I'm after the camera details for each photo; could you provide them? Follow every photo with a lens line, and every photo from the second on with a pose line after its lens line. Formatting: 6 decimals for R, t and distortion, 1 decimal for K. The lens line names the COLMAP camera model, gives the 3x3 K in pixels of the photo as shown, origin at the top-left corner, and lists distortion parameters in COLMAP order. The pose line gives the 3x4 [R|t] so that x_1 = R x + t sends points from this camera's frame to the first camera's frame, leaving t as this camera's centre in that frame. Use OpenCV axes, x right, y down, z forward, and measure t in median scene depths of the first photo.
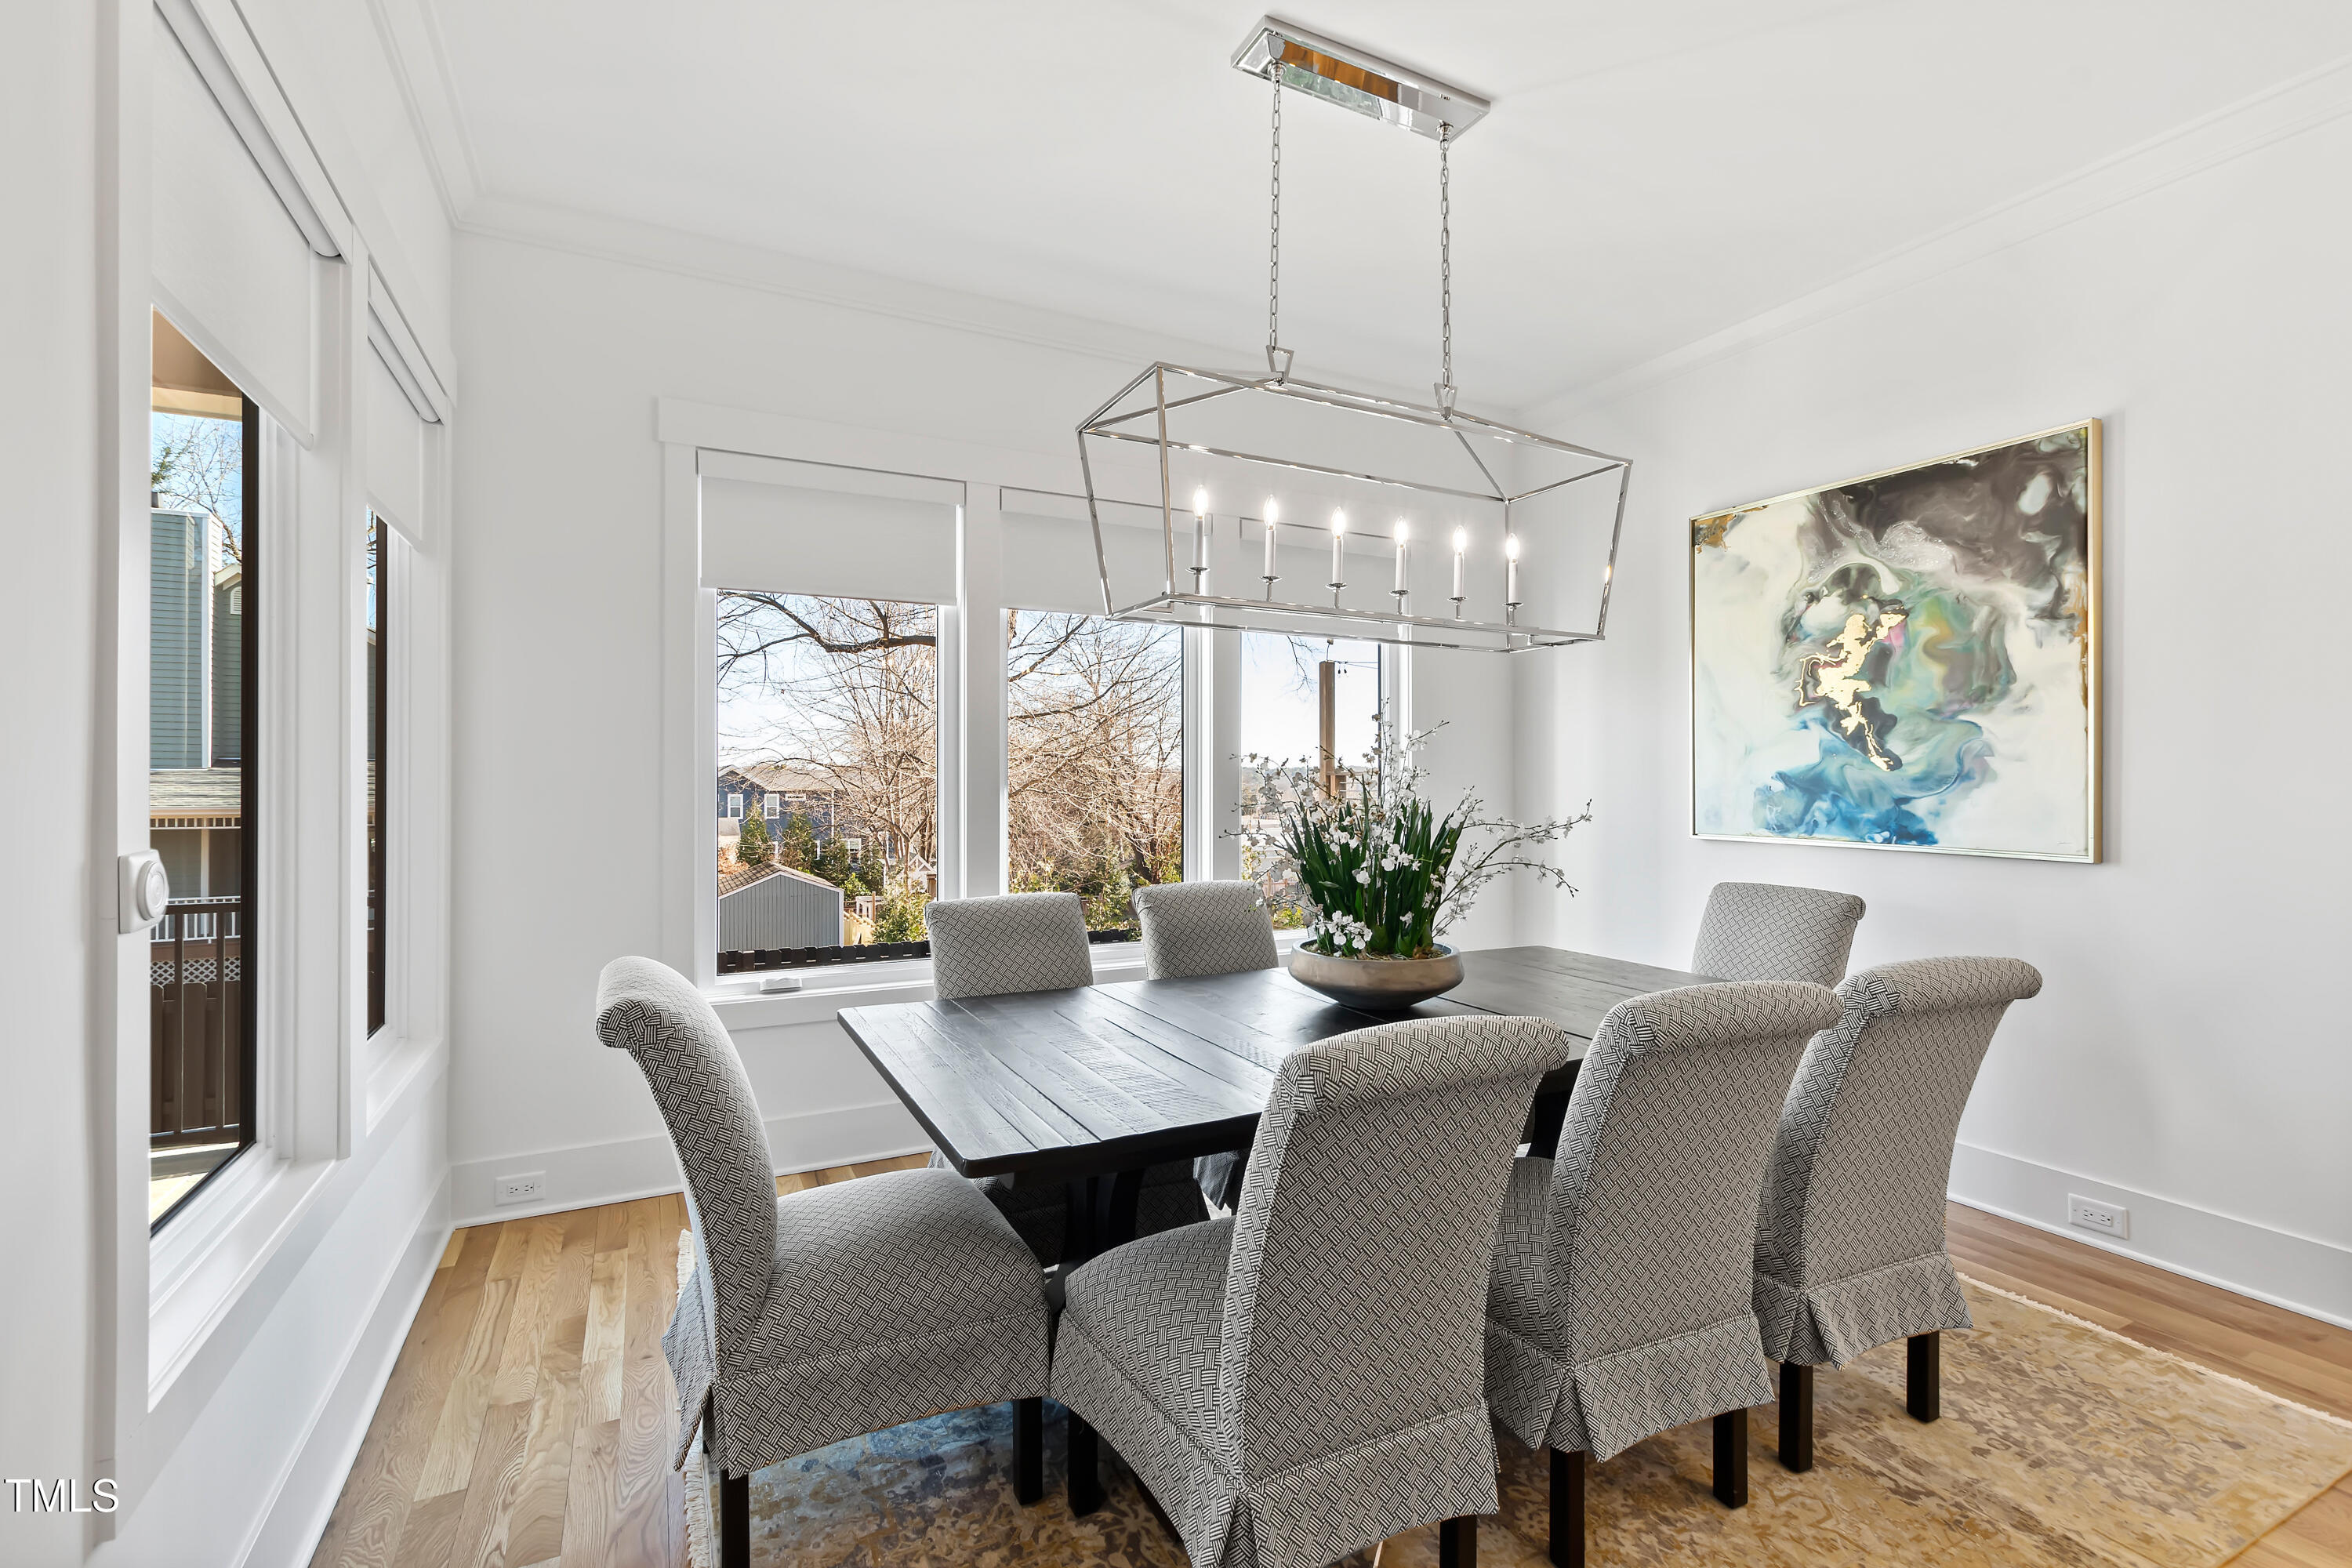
lens RADIAL K [[1026.3, 0, 1172.2], [0, 1026.3, 767.3], [0, 0, 1]] dist [-0.002370, -0.000159]
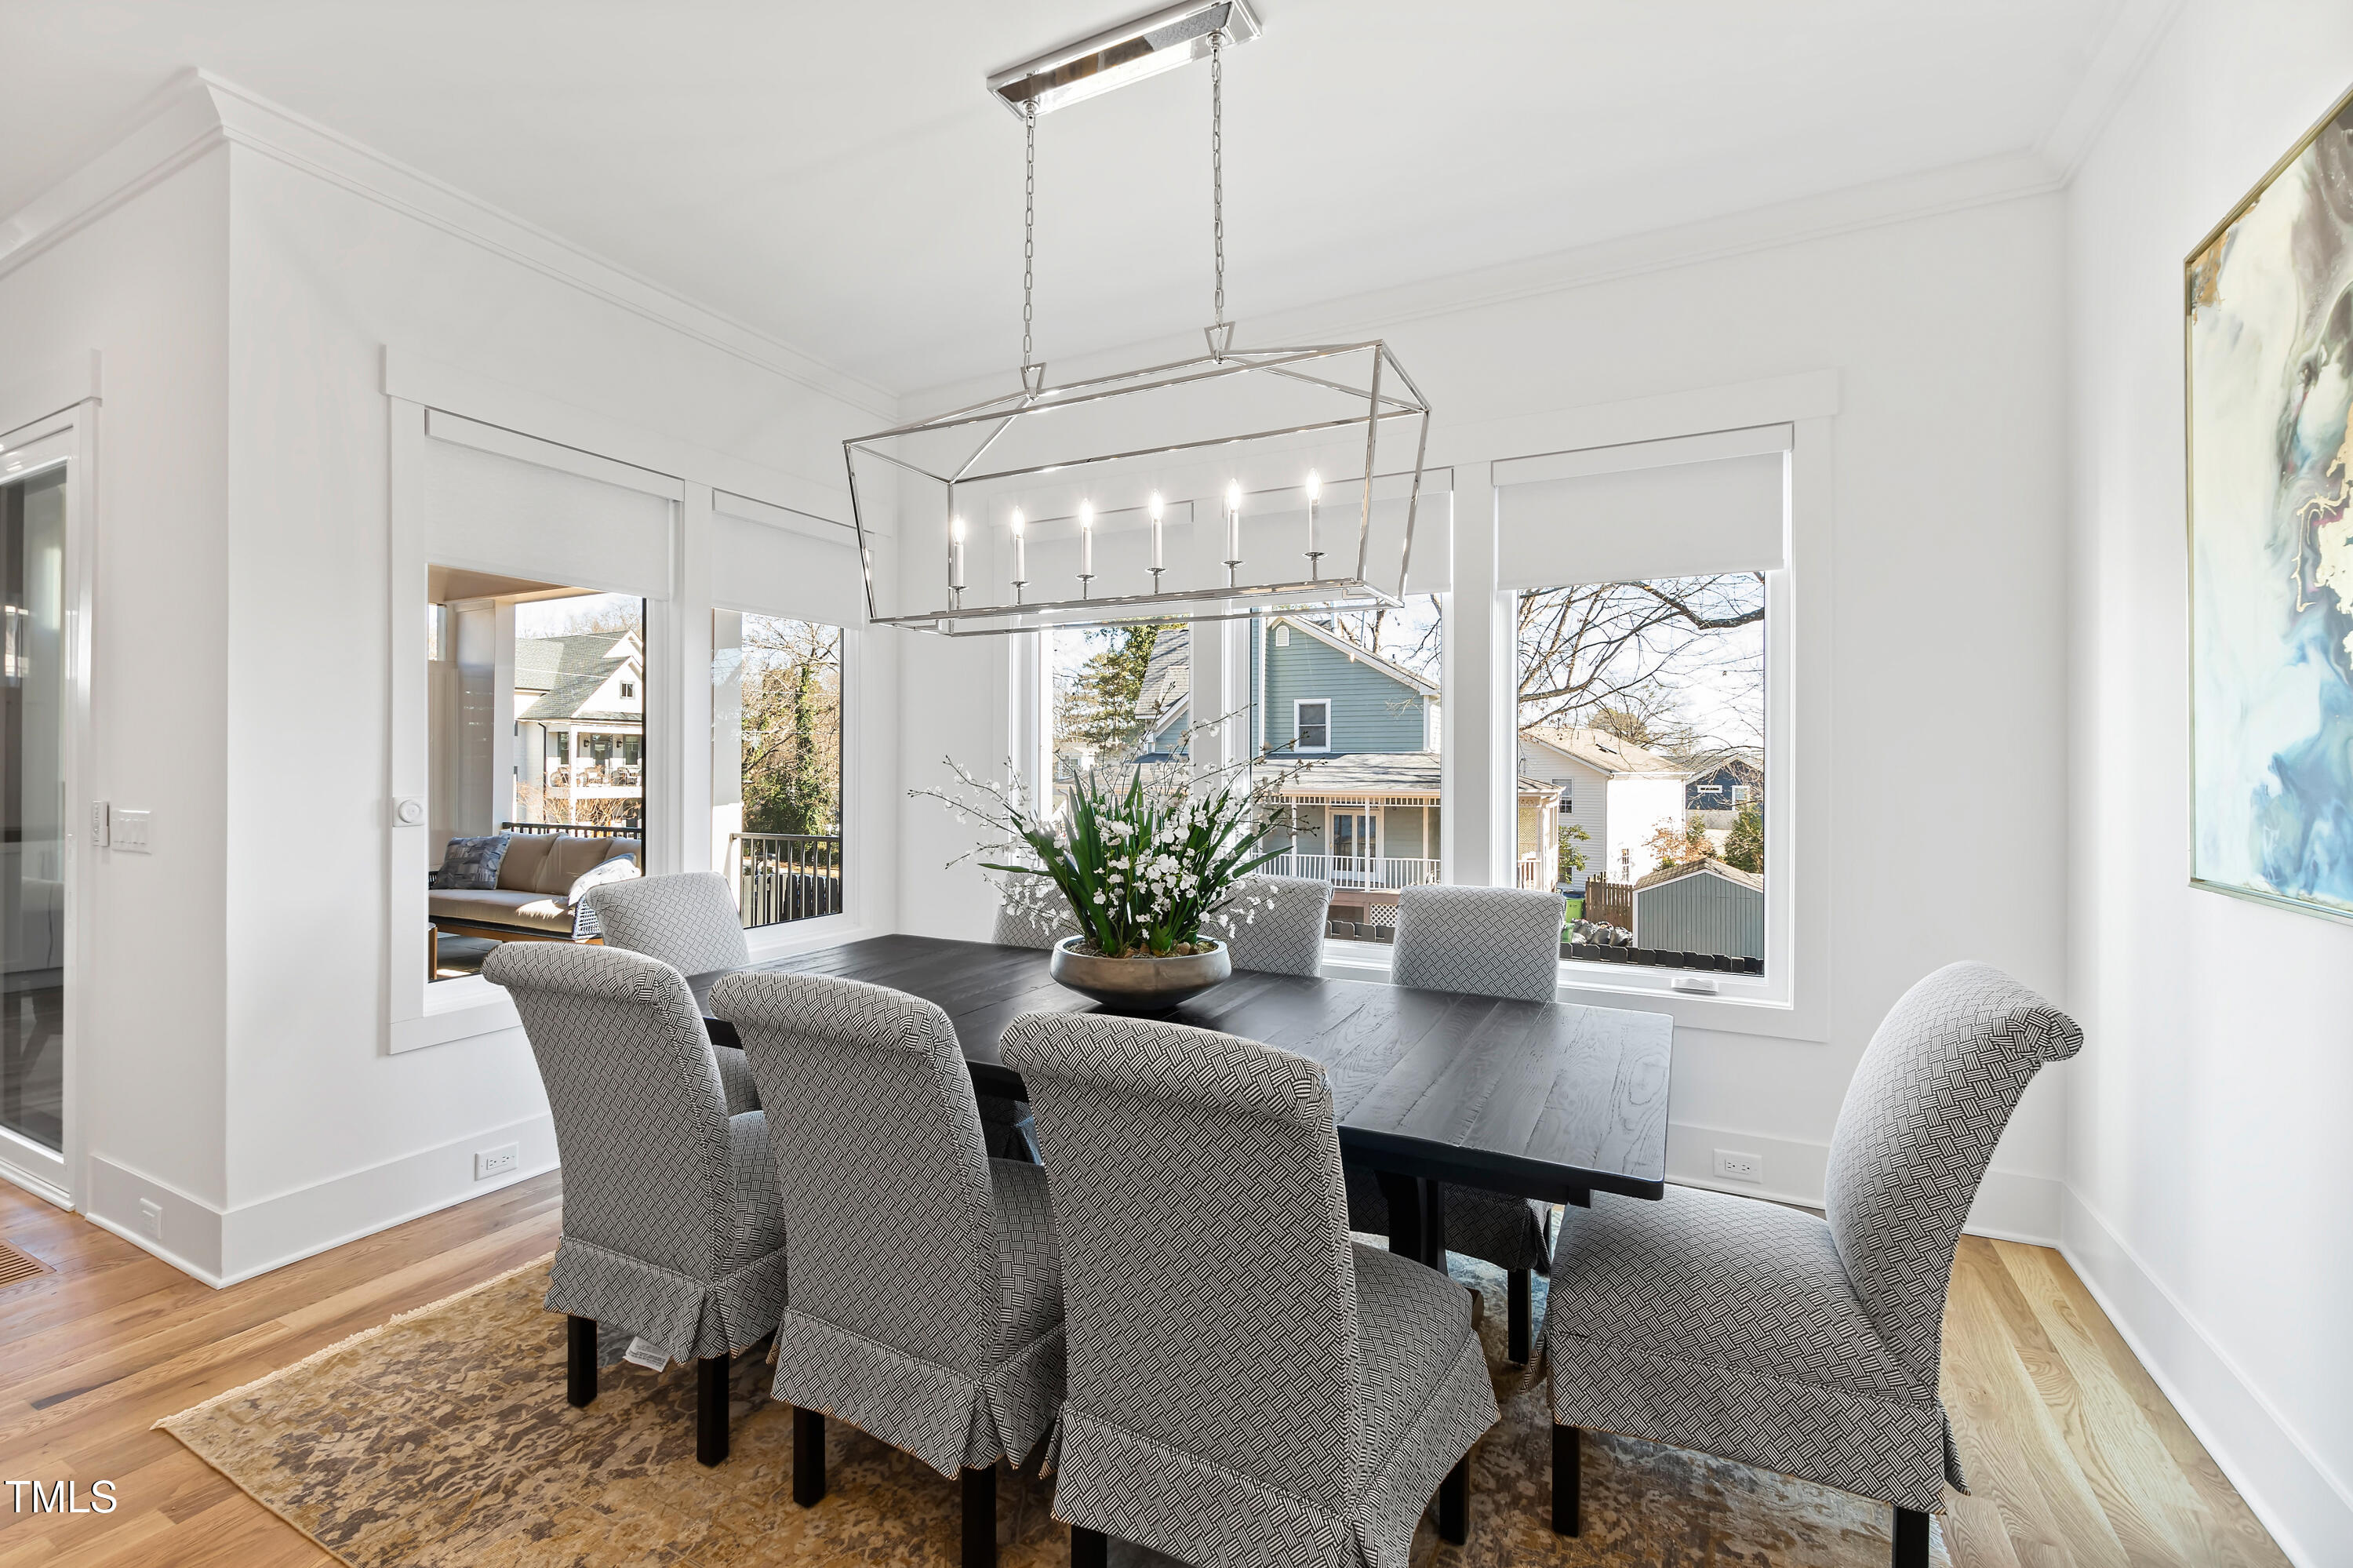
lens RADIAL K [[1045.5, 0, 1144.8], [0, 1045.5, 767.4], [0, 0, 1]] dist [0.001205, -0.000201]
pose [[0.575901, 0.001472, -0.817518, 0.686446], [0.007159, 0.999951, 0.006844, 0.003074], [0.817488, -0.009794, 0.575862, 0.296537]]
